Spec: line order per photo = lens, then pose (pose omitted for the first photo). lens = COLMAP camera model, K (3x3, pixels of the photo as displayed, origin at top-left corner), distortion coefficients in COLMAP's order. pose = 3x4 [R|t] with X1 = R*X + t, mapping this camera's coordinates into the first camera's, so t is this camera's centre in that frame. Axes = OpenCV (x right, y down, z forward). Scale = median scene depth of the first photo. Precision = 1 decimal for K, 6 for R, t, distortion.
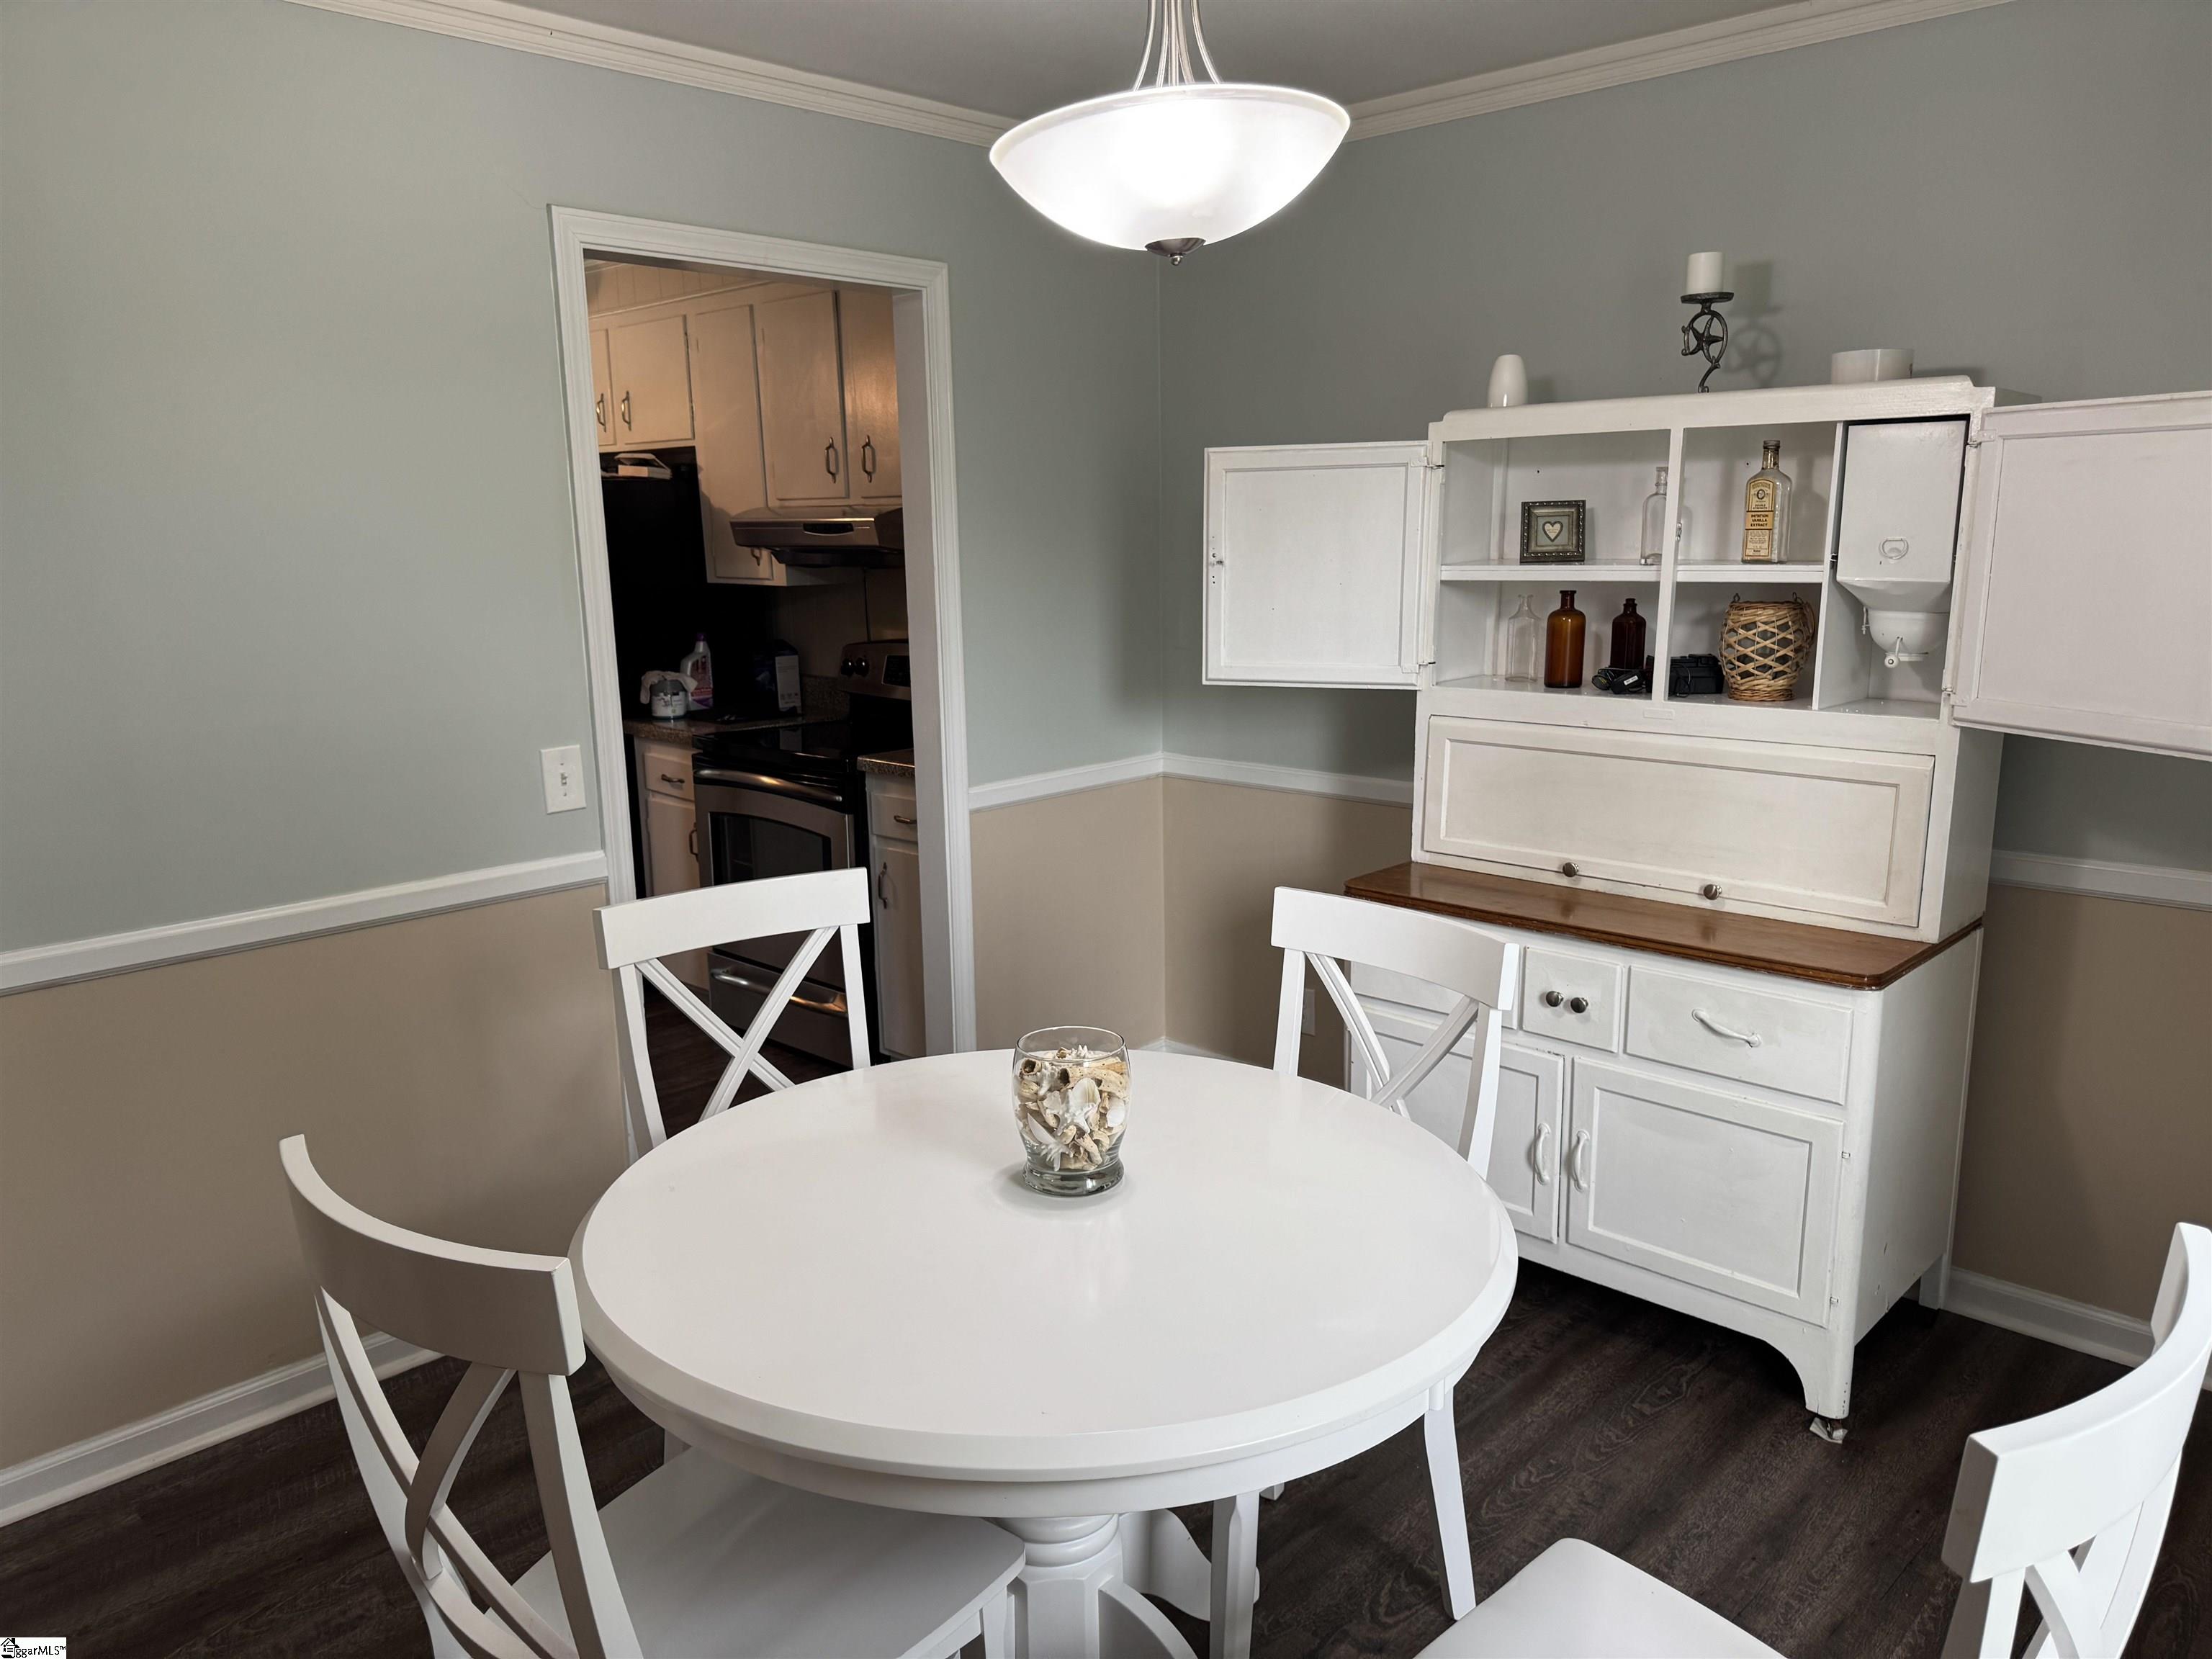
lens RADIAL K [[1563.5, 0, 1106.0], [0, 1563.5, 829.5], [0, 0, 1]] dist [0.077155, -0.096995]
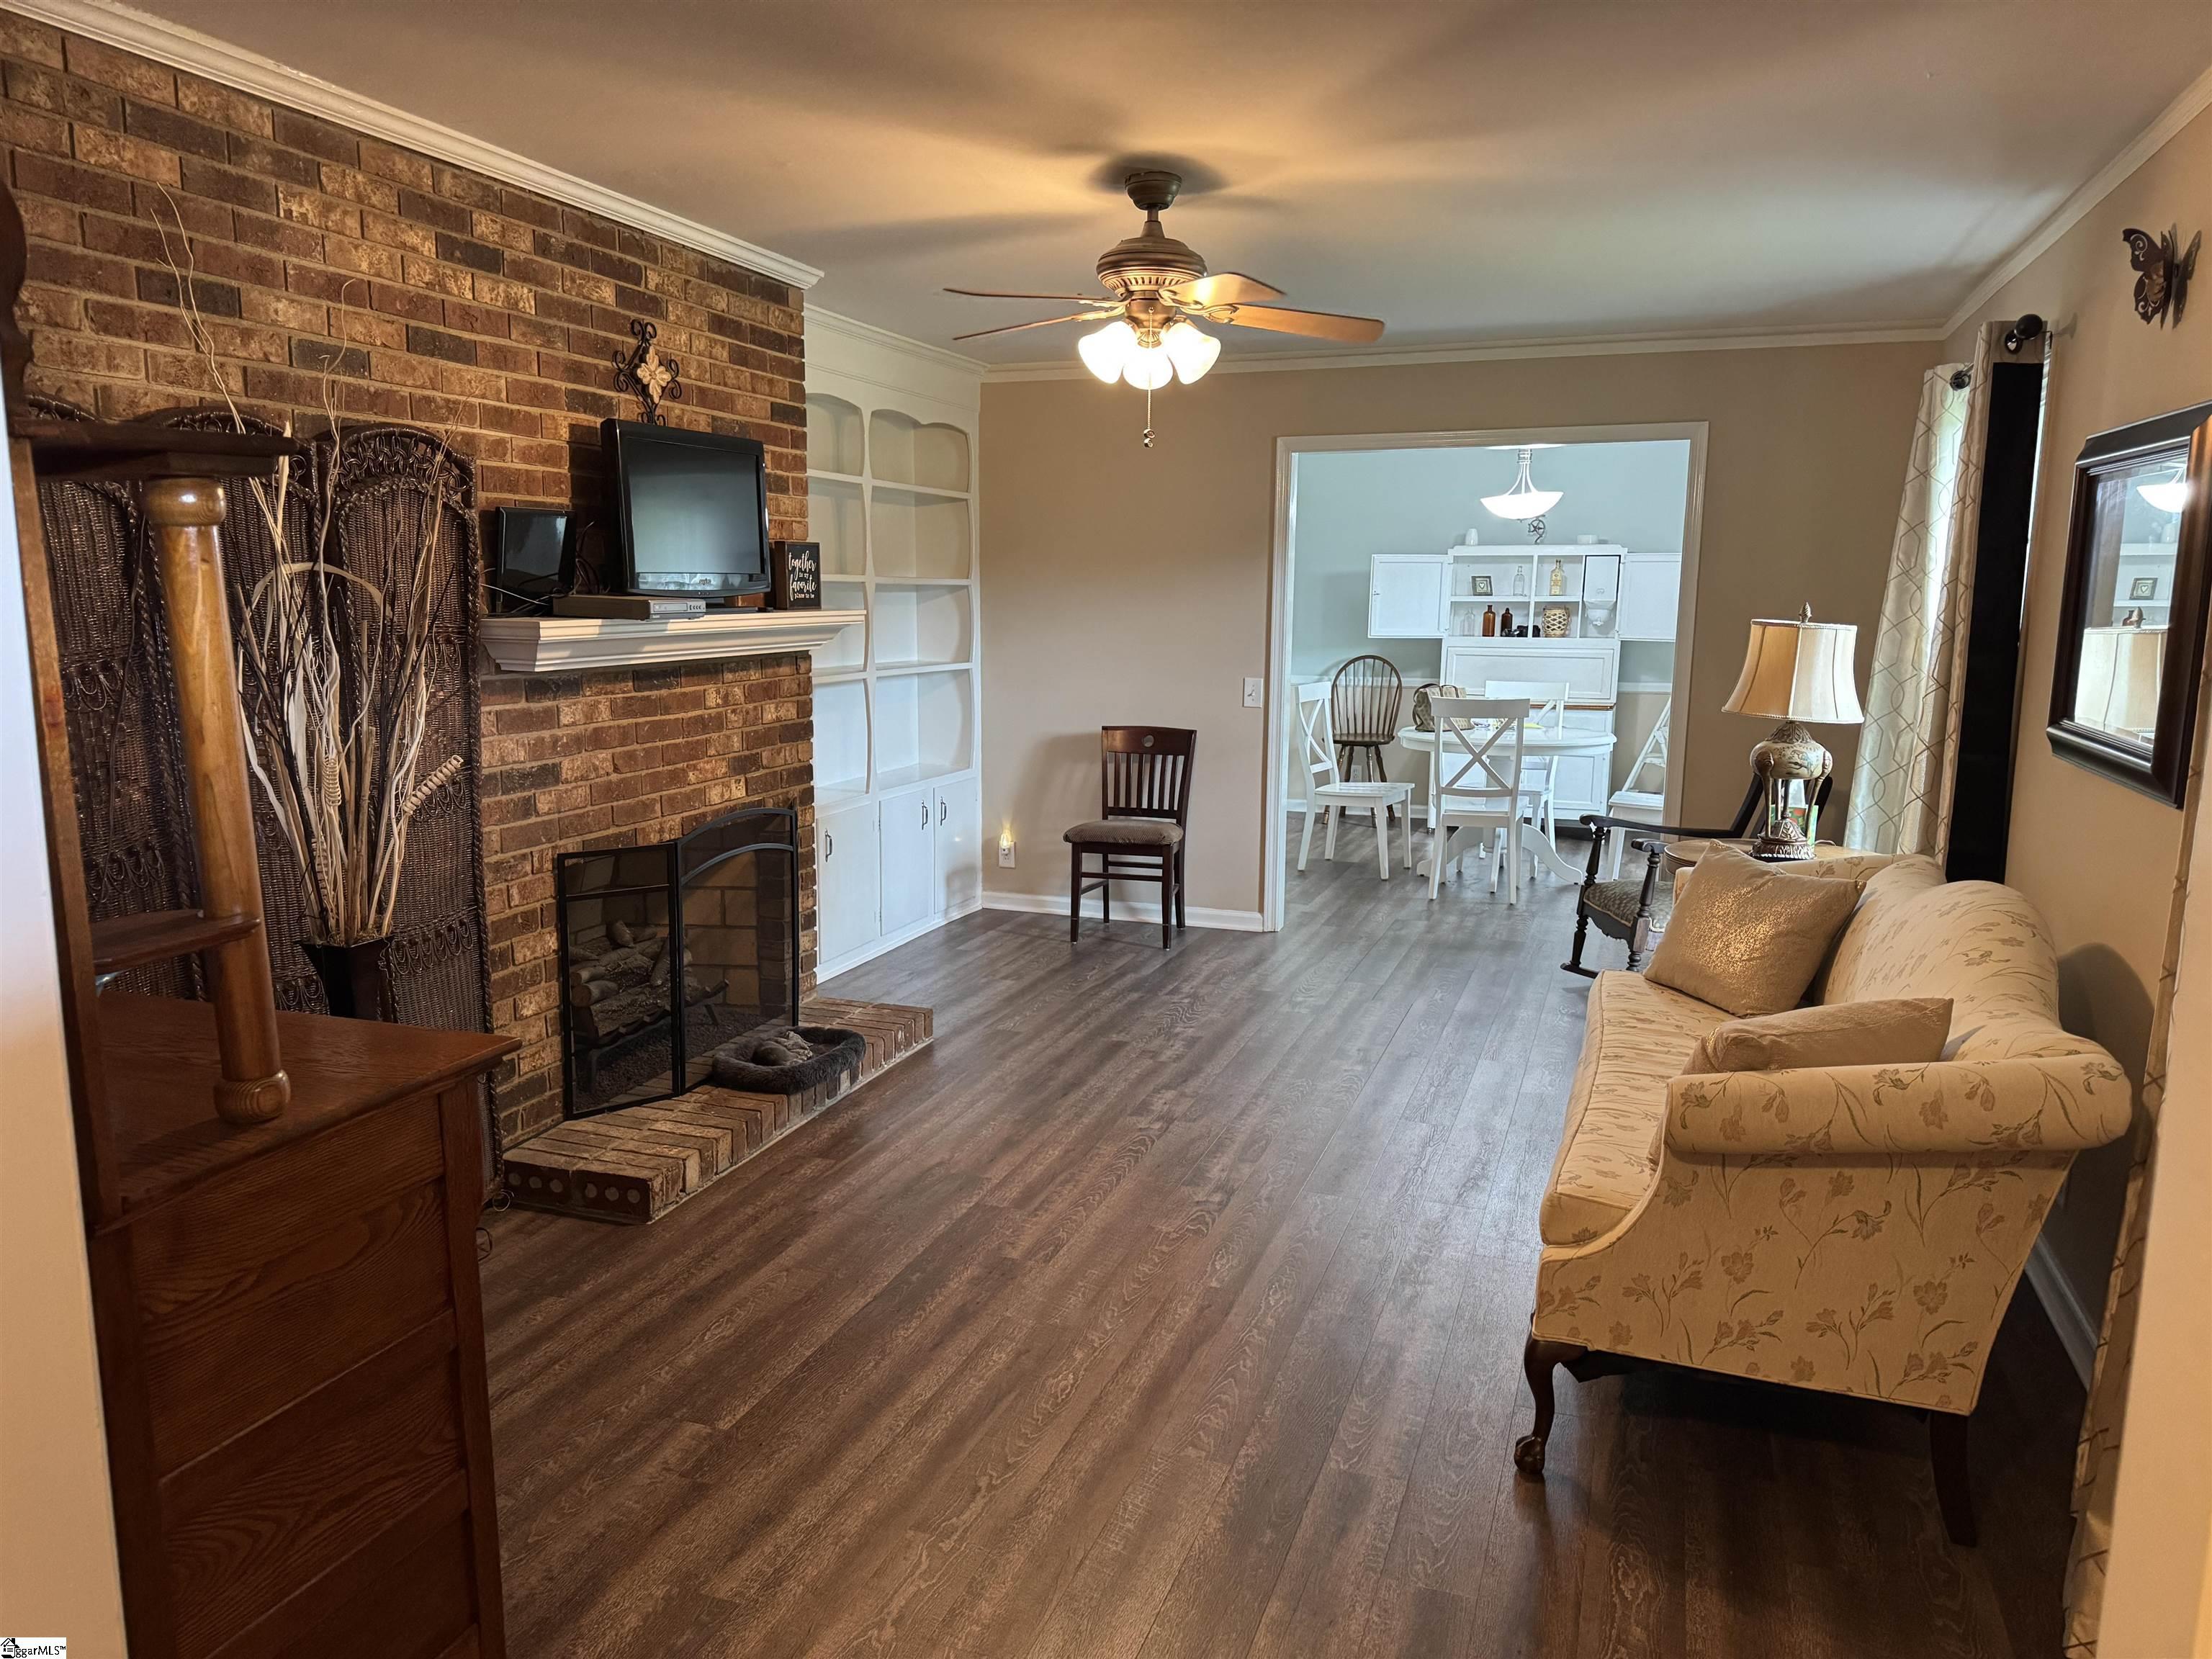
lens RADIAL K [[1563.5, 0, 1106.0], [0, 1563.5, 829.5], [0, 0, 1]] dist [0.077155, -0.096995]
pose [[0.917561, -0.049384, 0.394515, -1.646298], [0.062630, 0.997821, -0.020759, 0.305484], [-0.392630, 0.043756, 0.918655, -1.519507]]
